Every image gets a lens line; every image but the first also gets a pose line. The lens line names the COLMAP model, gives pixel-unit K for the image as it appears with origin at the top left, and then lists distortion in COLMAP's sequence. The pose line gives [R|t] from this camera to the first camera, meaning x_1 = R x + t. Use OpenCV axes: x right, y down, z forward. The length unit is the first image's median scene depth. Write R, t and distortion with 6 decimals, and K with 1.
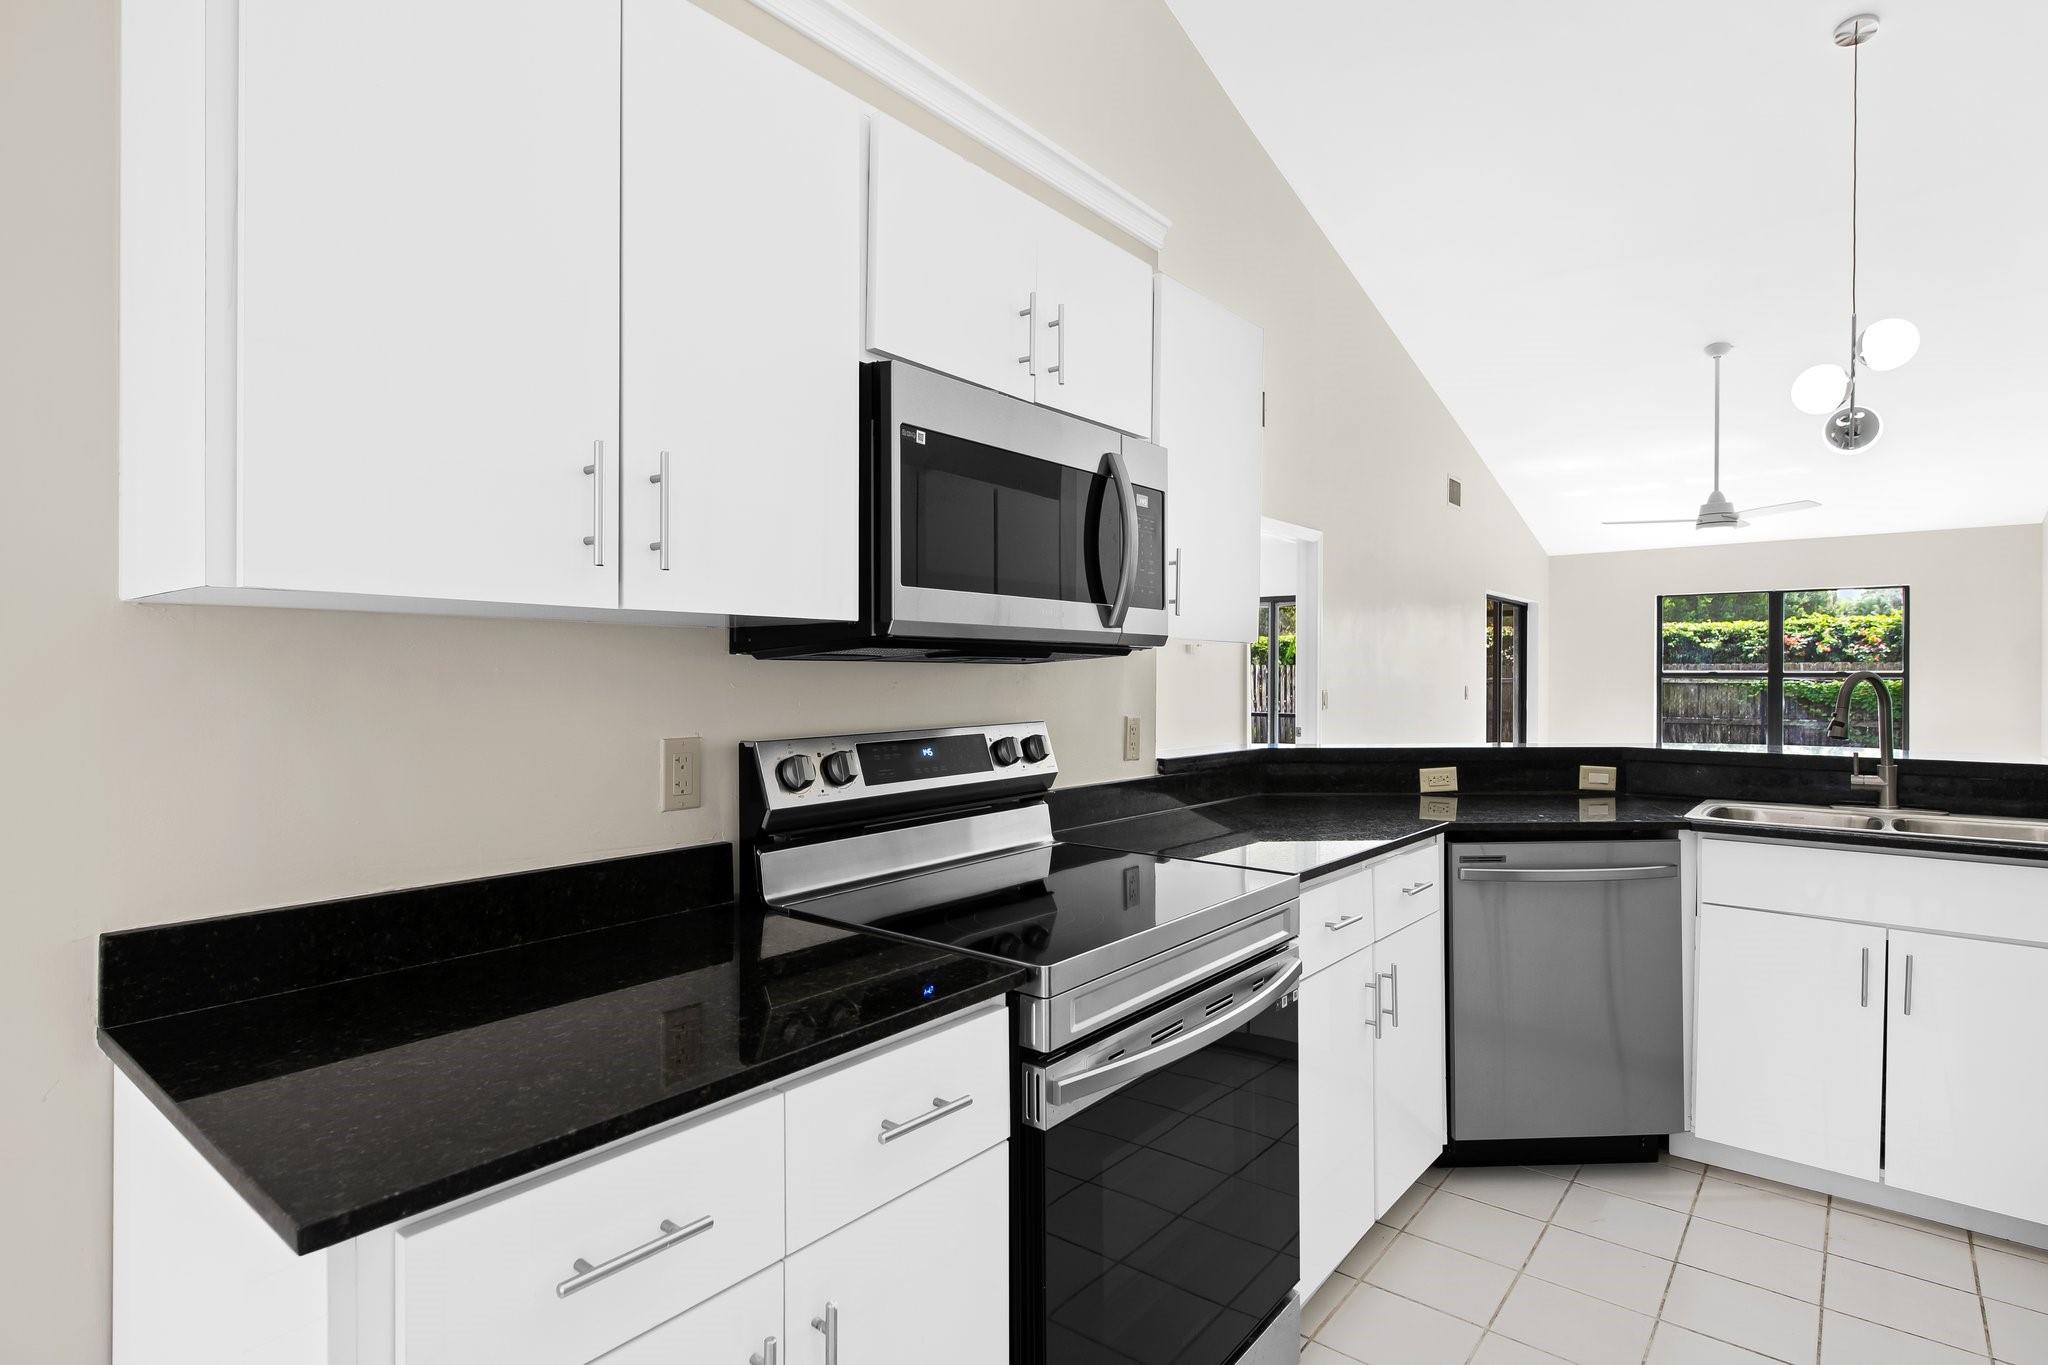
lens RADIAL K [[1018.3, 0, 1015.0], [0, 1018.3, 678.5], [0, 0, 1]] dist [0.005246, -0.005738]
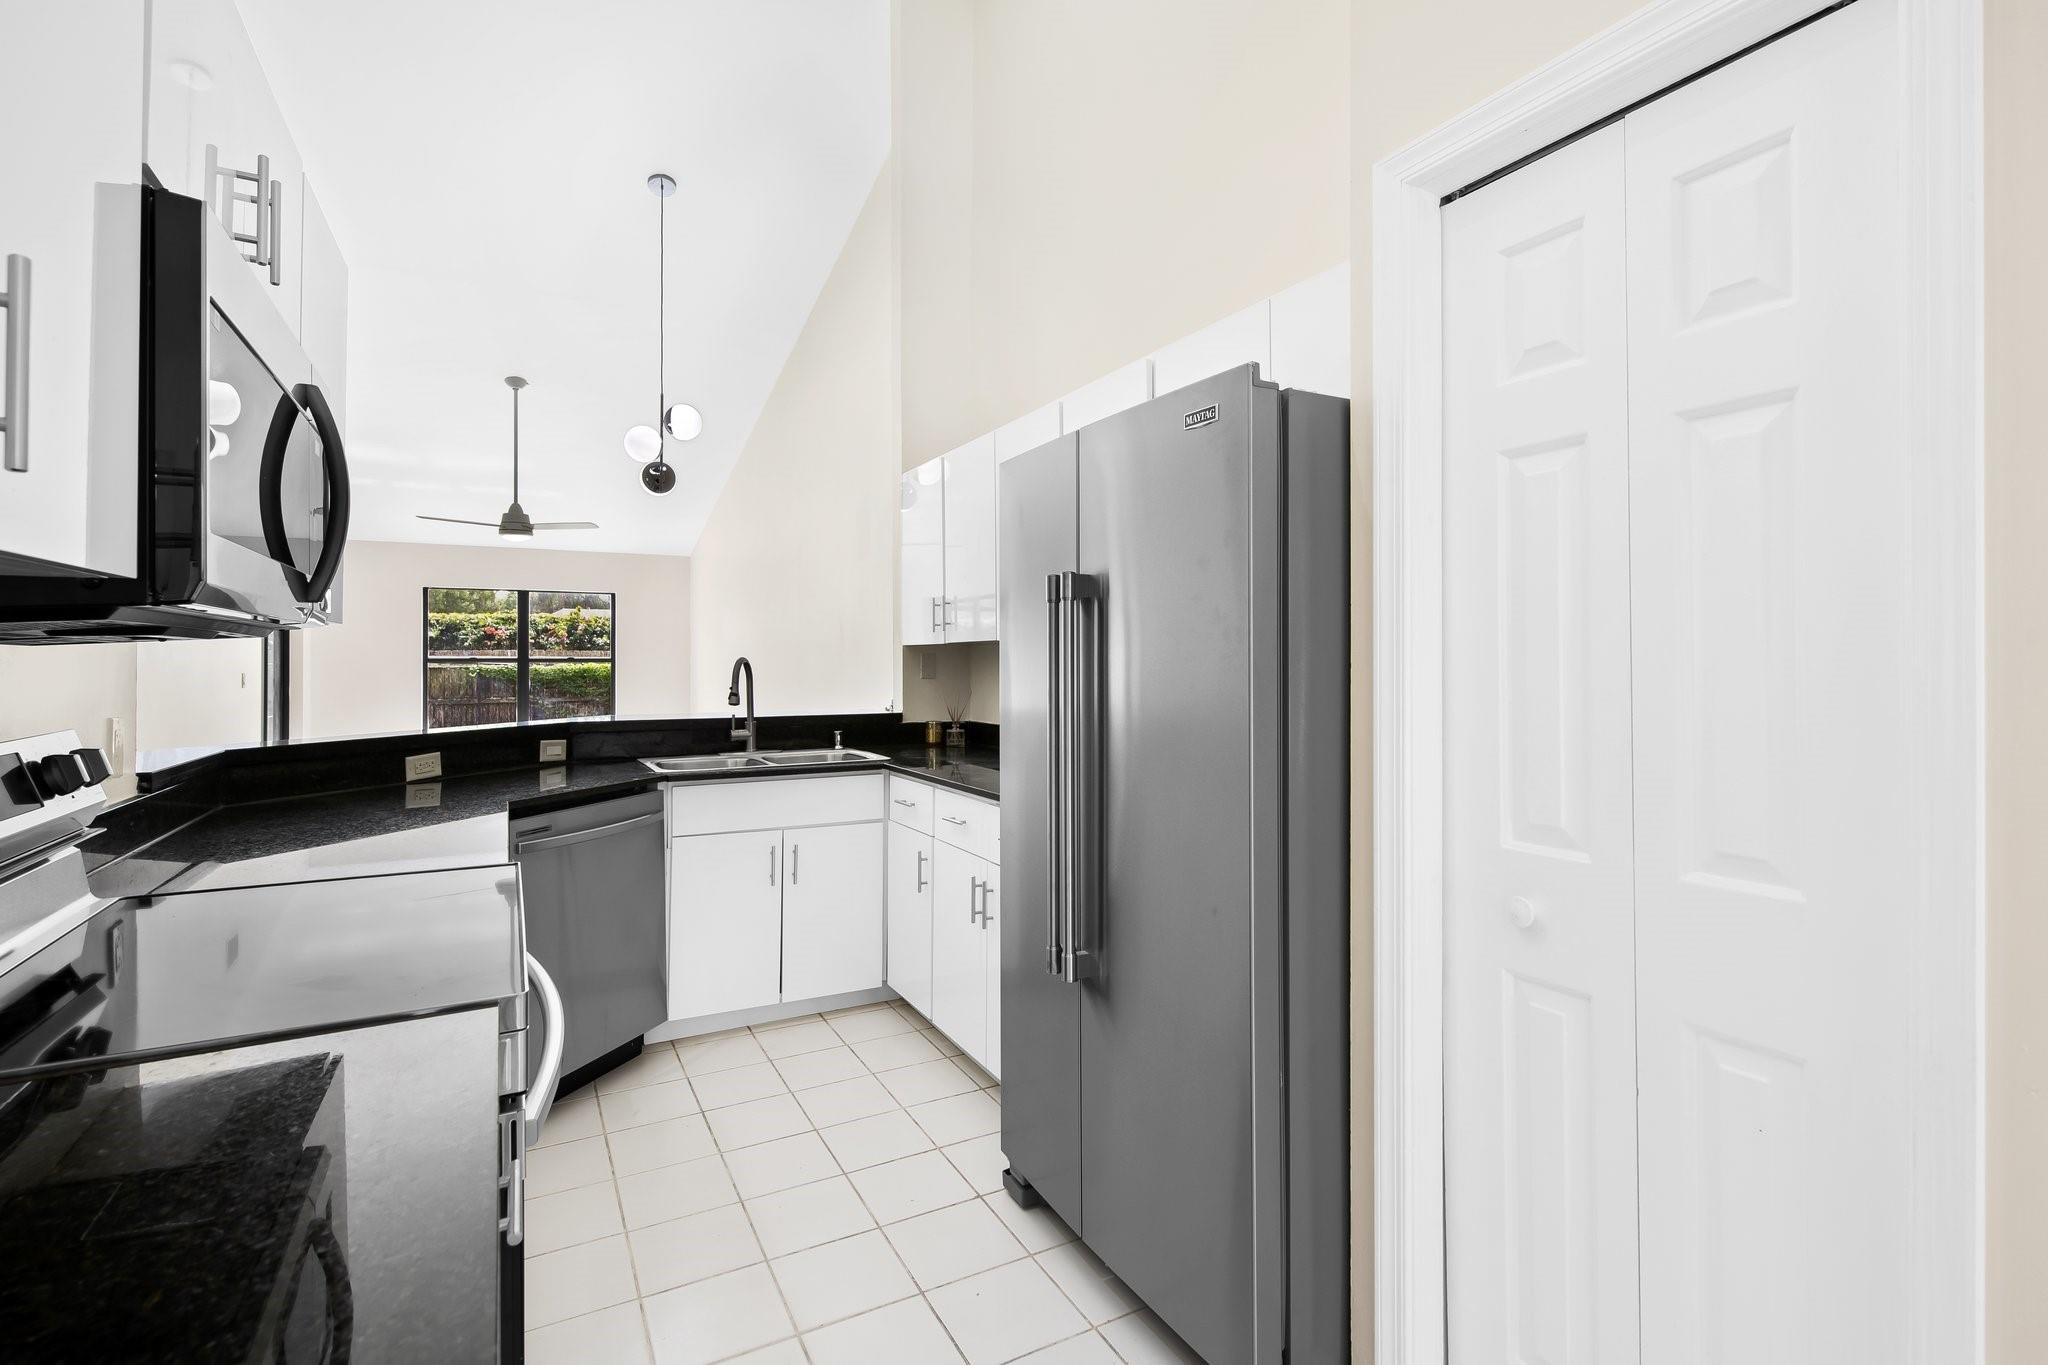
lens RADIAL K [[948.3, 0, 1027.3], [0, 948.3, 655.0], [0, 0, 1]] dist [0.001042, -0.002518]
pose [[0.365859, 0.003248, 0.930665, -0.259375], [0.005585, 0.999968, -0.005686, -0.000354], [-0.930654, 0.007278, 0.365829, 0.133578]]
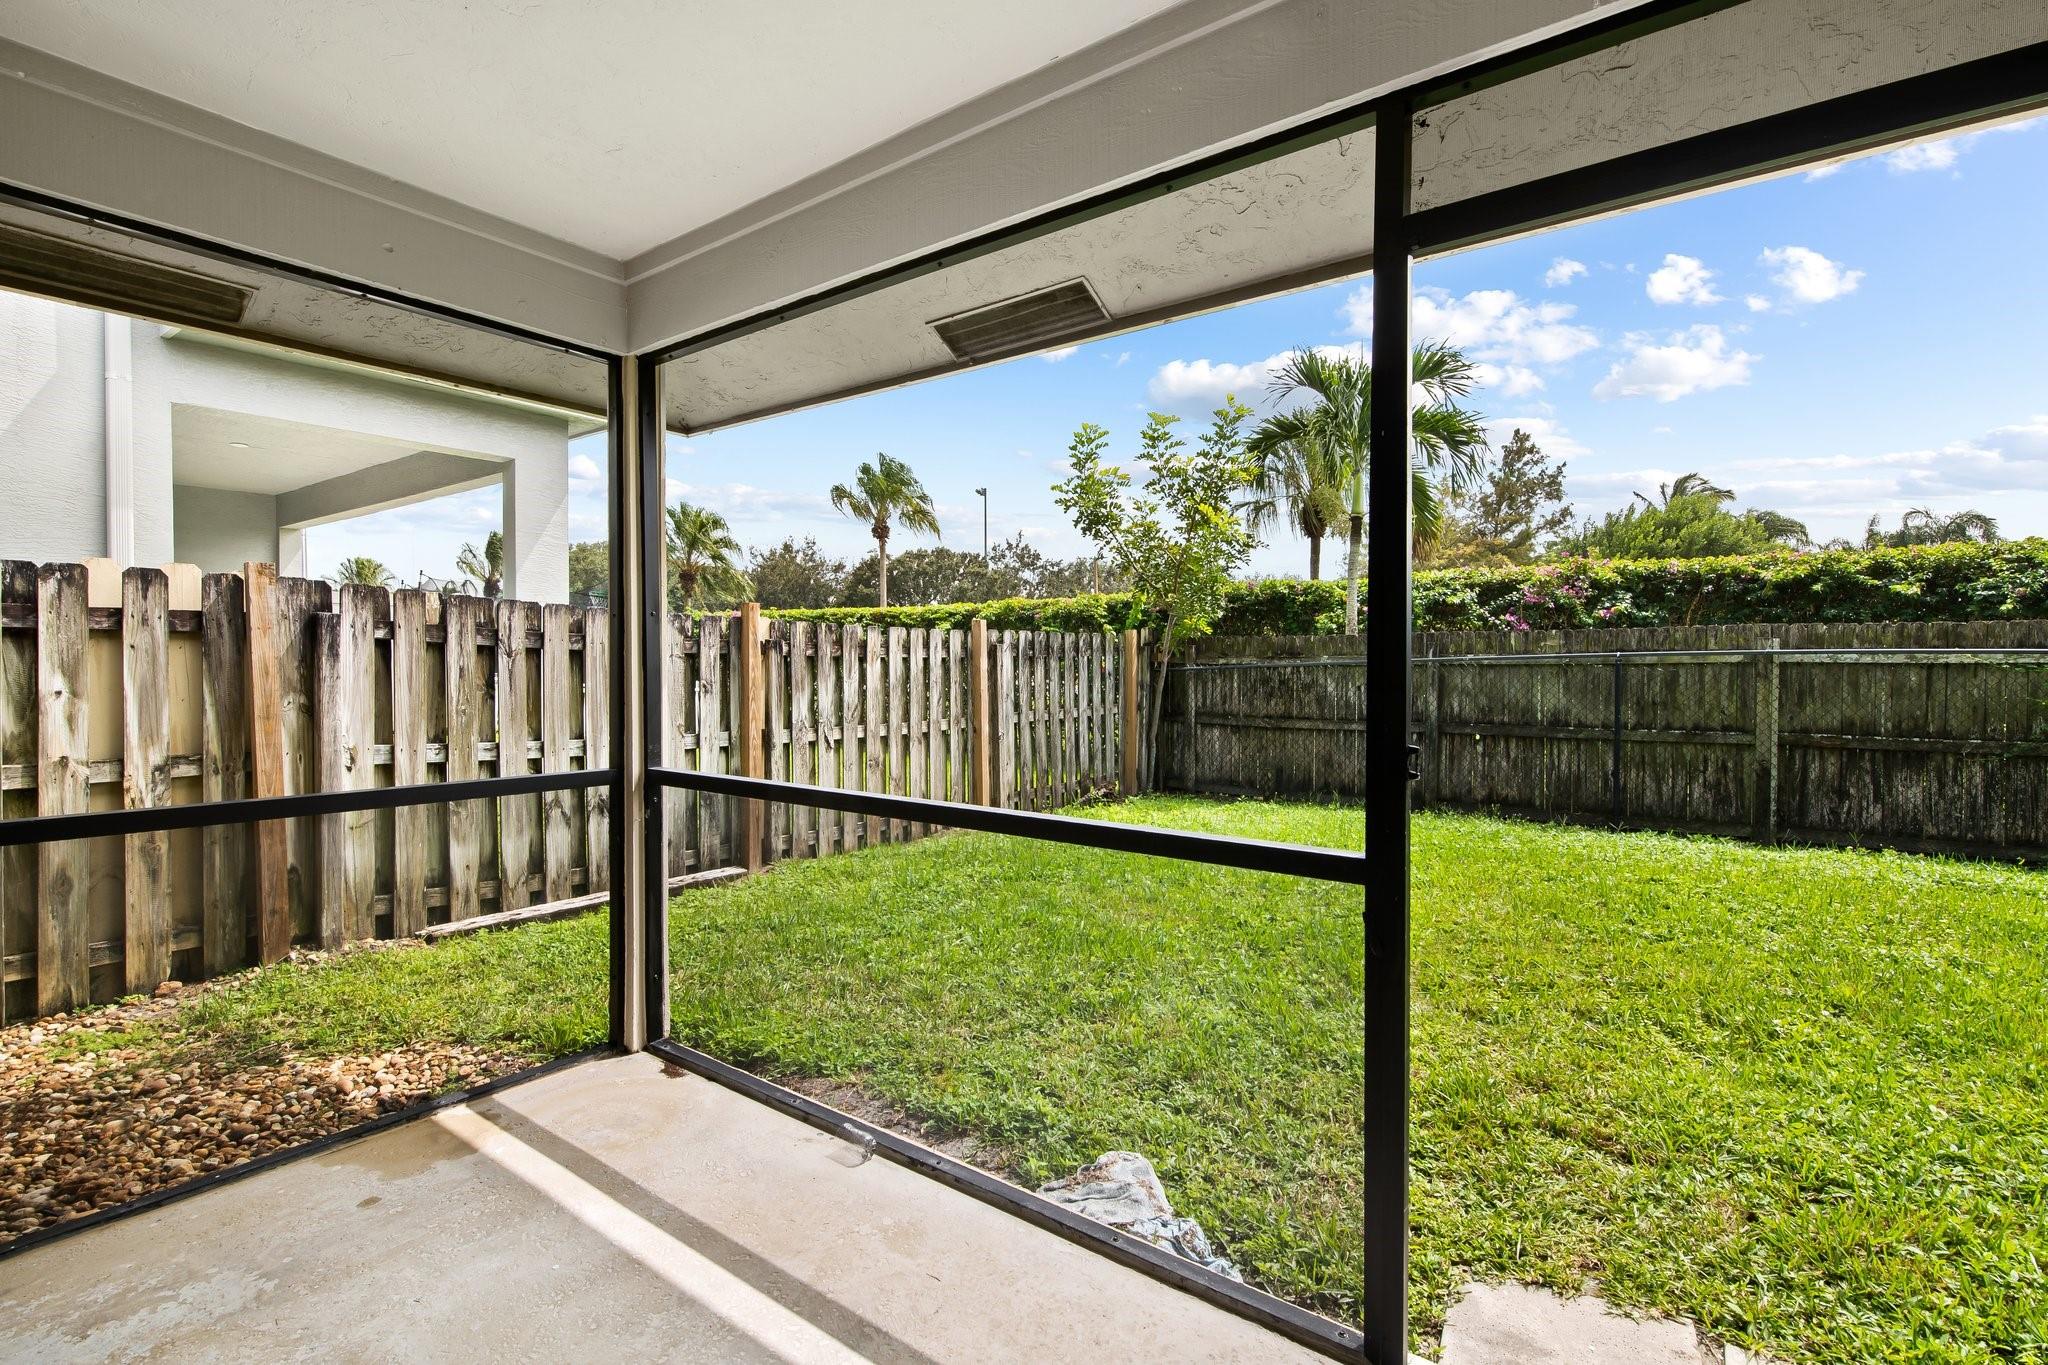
lens RADIAL K [[948.3, 0, 990.4], [0, 948.3, 671.4], [0, 0, 1]] dist [0.001042, -0.002518]
pose [[0.999448, -0.001382, 0.033191, 1.399822], [0.001163, 0.999977, 0.006624, 0.028578], [-0.033199, -0.006582, 0.999427, 3.555085]]
